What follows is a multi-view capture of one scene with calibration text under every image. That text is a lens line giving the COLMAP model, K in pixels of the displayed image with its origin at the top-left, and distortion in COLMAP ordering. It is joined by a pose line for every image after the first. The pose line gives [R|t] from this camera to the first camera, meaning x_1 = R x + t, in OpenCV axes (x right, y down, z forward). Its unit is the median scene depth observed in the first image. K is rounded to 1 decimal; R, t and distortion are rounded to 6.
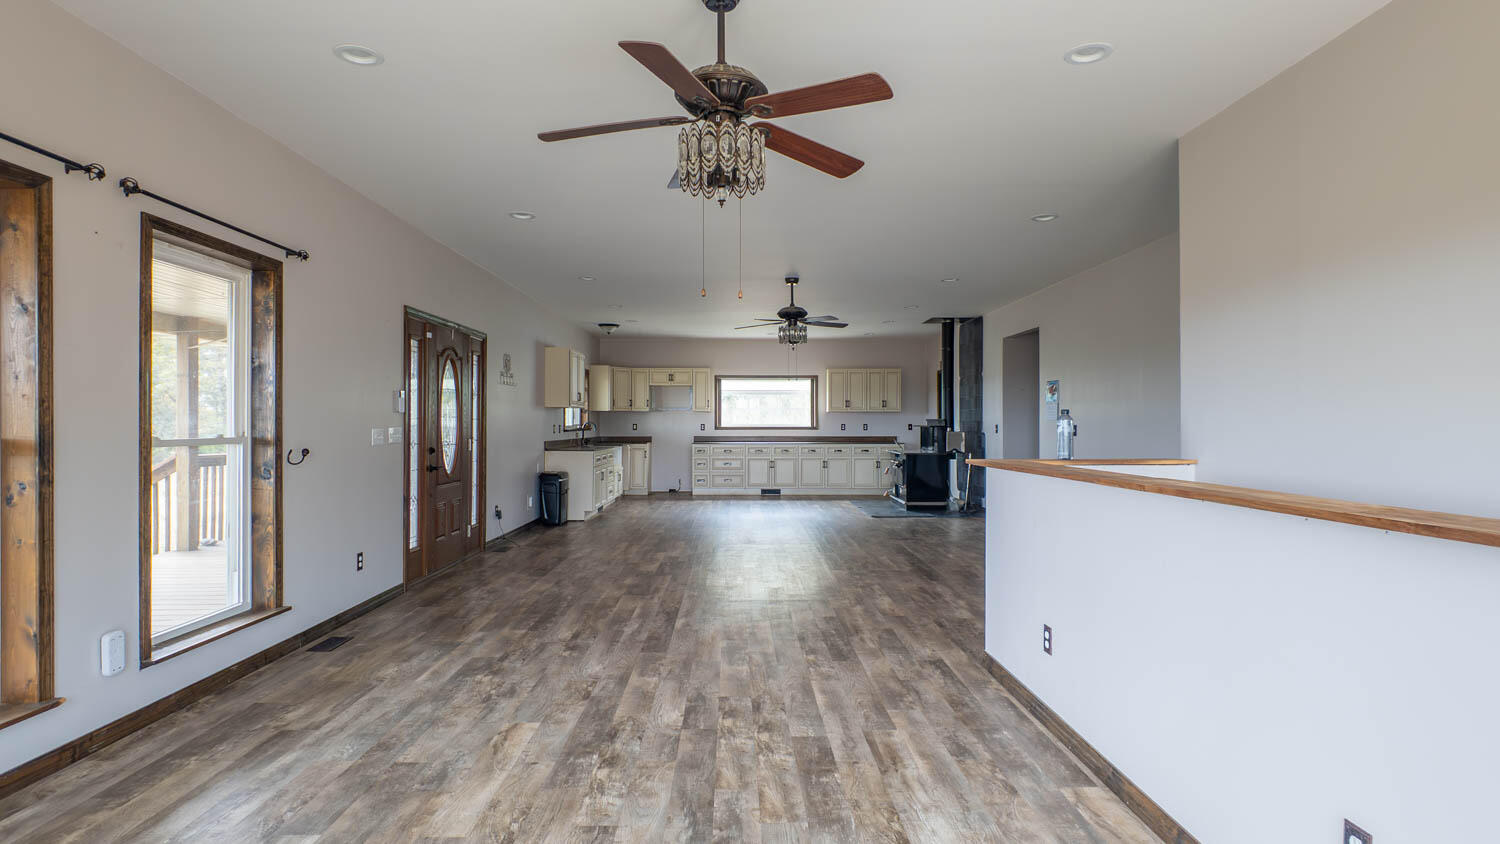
lens RADIAL K [[765.3, 0, 750.0], [0, 765.3, 422.0], [0, 0, 1]] dist [0.030586, -0.039522]
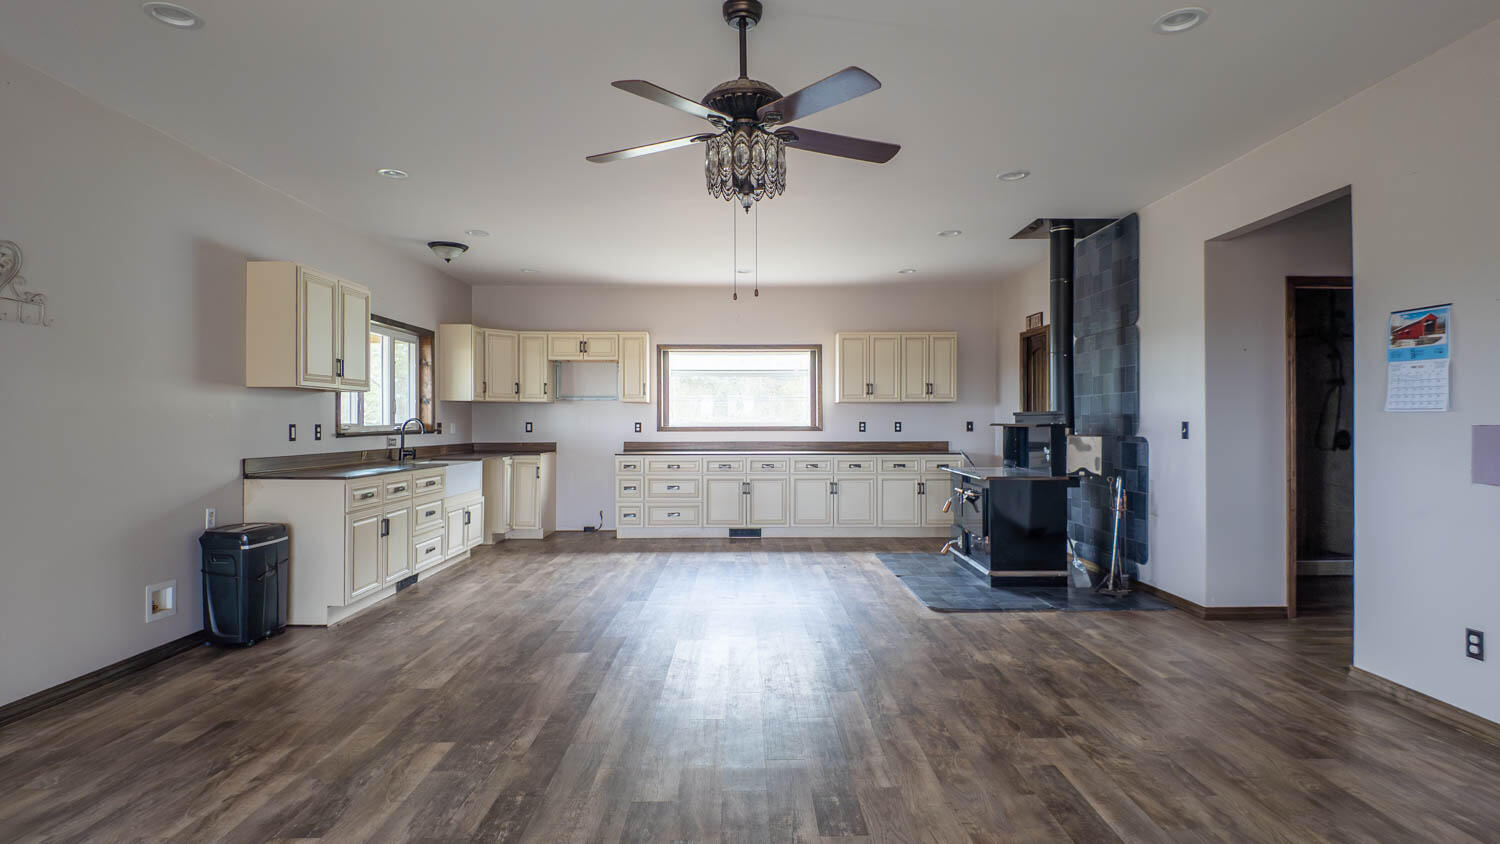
lens RADIAL K [[765.3, 0, 750.0], [0, 765.3, 422.0], [0, 0, 1]] dist [0.030586, -0.039522]
pose [[0.999963, -0.002009, -0.008329, 0.036481], [0.002025, 0.999996, 0.001909, 0.001439], [0.008325, -0.001926, 0.999963, 0.388513]]
